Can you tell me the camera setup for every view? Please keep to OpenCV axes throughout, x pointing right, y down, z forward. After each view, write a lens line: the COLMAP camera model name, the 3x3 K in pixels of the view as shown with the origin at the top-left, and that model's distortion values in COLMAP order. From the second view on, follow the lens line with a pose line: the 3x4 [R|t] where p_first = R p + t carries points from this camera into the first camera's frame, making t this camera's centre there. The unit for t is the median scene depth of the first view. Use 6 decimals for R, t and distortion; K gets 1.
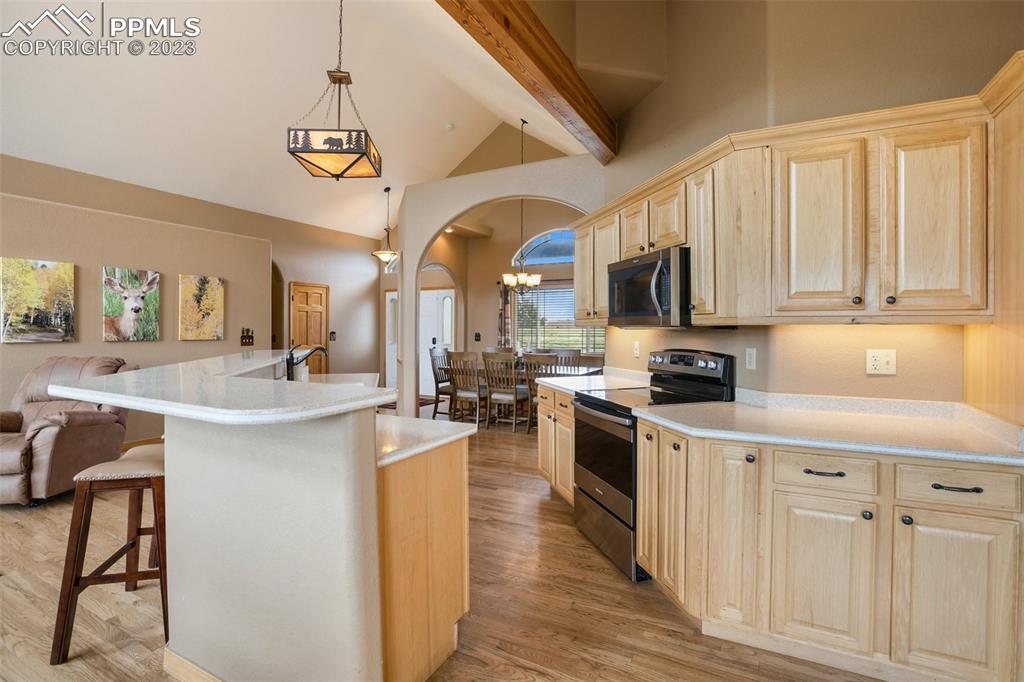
lens RADIAL K [[476.3, 0, 510.1], [0, 476.3, 332.1], [0, 0, 1]] dist [-0.037046, 0.009724]
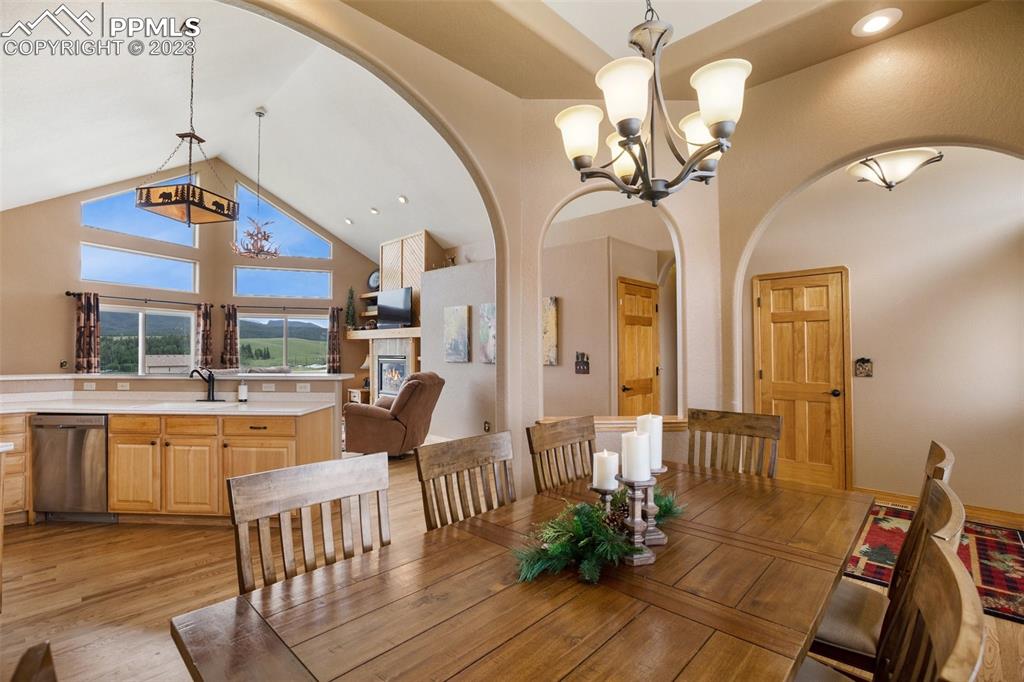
lens RADIAL K [[465.1, 0, 504.5], [0, 465.1, 340.5], [0, 0, 1]] dist [-0.054696, 0.018390]
pose [[-0.290661, -0.019132, -0.956635, 0.409323], [-0.004309, 0.999816, -0.018687, -0.020879], [0.956816, -0.001310, -0.290690, 1.773326]]
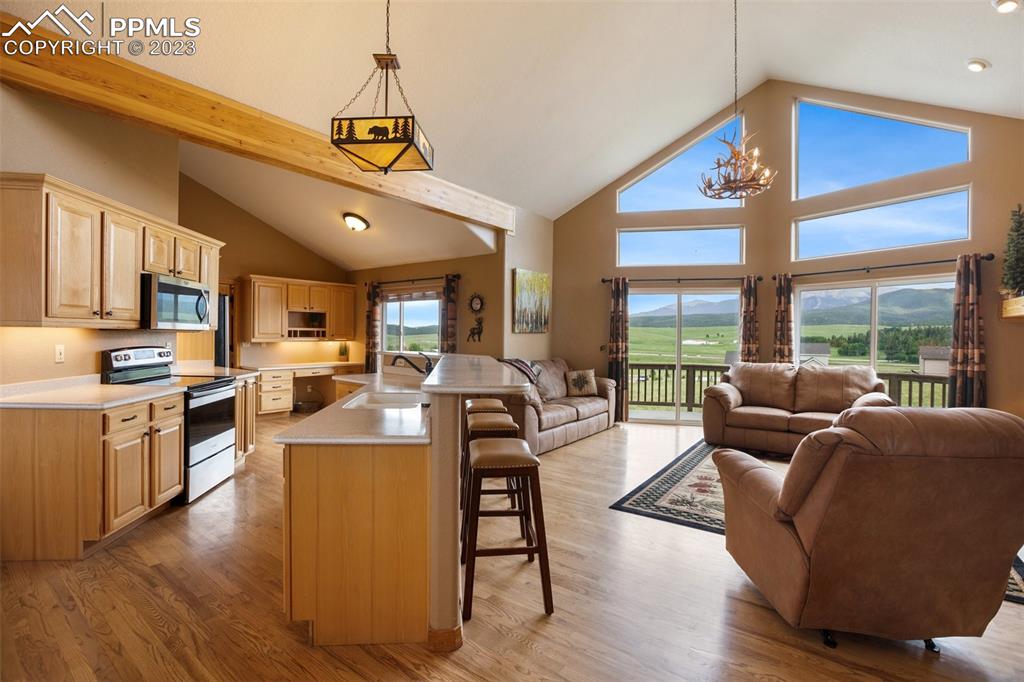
lens RADIAL K [[468.4, 0, 504.4], [0, 468.4, 339.4], [0, 0, 1]] dist [-0.061167, 0.026943]
pose [[-0.987272, -0.016663, 0.158166, -0.633409], [-0.014218, 0.999761, 0.016580, -0.015925], [-0.158405, 0.014120, -0.987273, 1.591030]]
